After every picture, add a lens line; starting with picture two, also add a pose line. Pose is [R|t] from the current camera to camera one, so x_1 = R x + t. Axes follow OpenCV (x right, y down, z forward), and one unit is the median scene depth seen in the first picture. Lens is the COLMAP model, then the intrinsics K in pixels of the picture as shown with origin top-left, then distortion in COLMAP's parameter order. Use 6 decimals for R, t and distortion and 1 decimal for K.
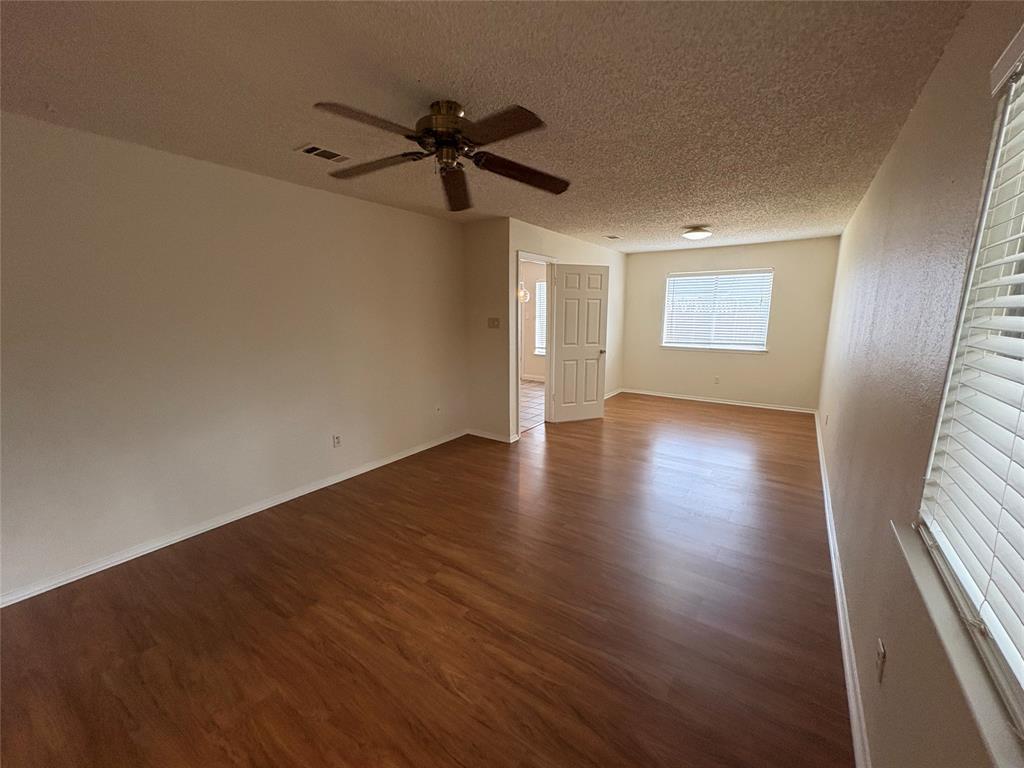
lens RADIAL K [[408.0, 0, 512.9], [0, 408.0, 382.9], [0, 0, 1]] dist [0.001278, 0.000017]
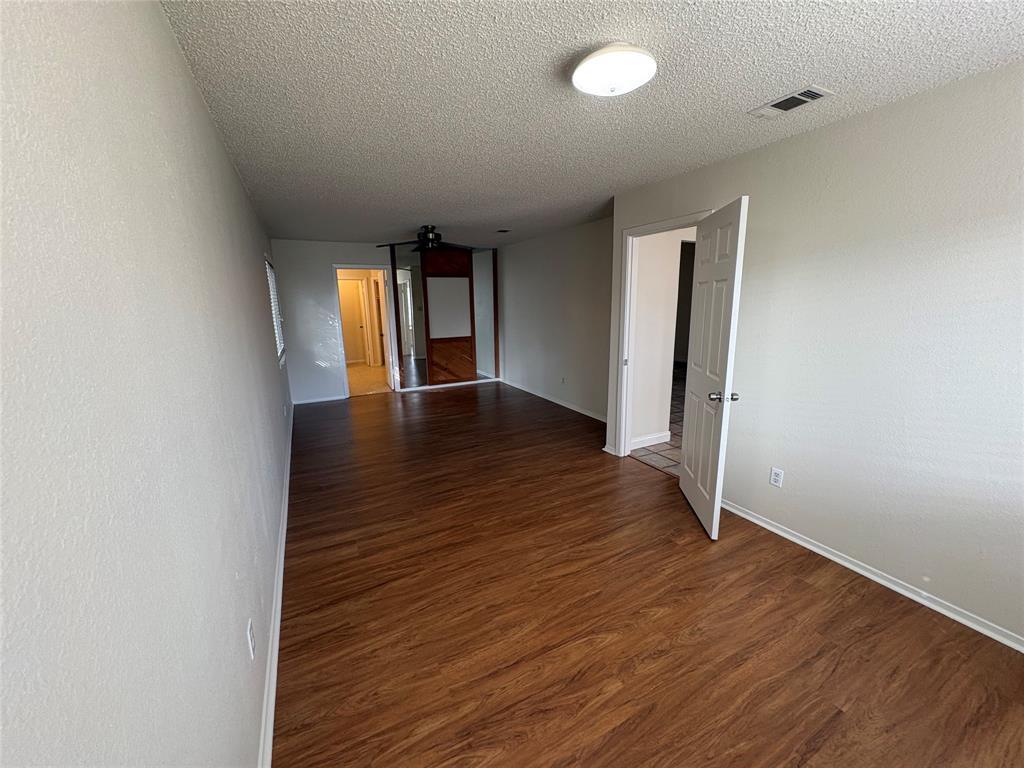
lens RADIAL K [[408.0, 0, 512.9], [0, 408.0, 382.9], [0, 0, 1]] dist [0.001278, 0.000017]
pose [[-0.464147, 0.190135, -0.865111, 0.869542], [-0.133579, 0.950494, 0.280567, -0.225015], [0.875628, 0.245785, -0.415770, 1.201907]]
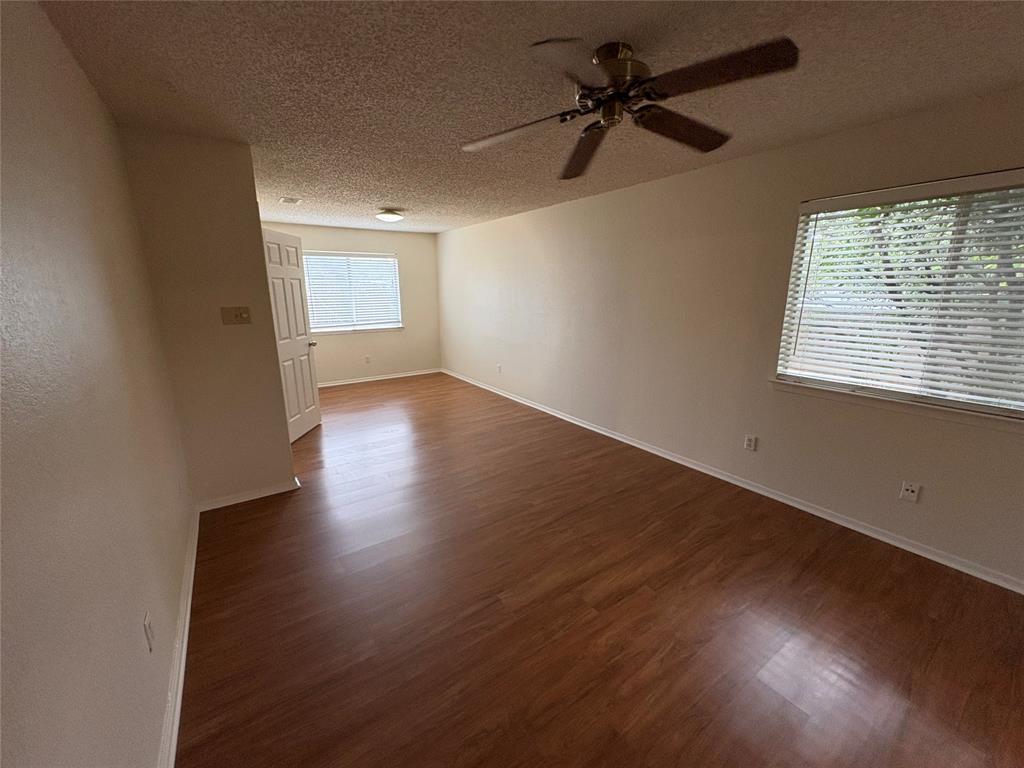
lens RADIAL K [[408.0, 0, 512.9], [0, 408.0, 382.9], [0, 0, 1]] dist [0.001278, 0.000017]
pose [[0.345392, -0.209667, 0.914737, -0.491723], [0.166470, 0.972953, 0.160154, -0.078135], [-0.923576, 0.096961, 0.370954, 0.403630]]
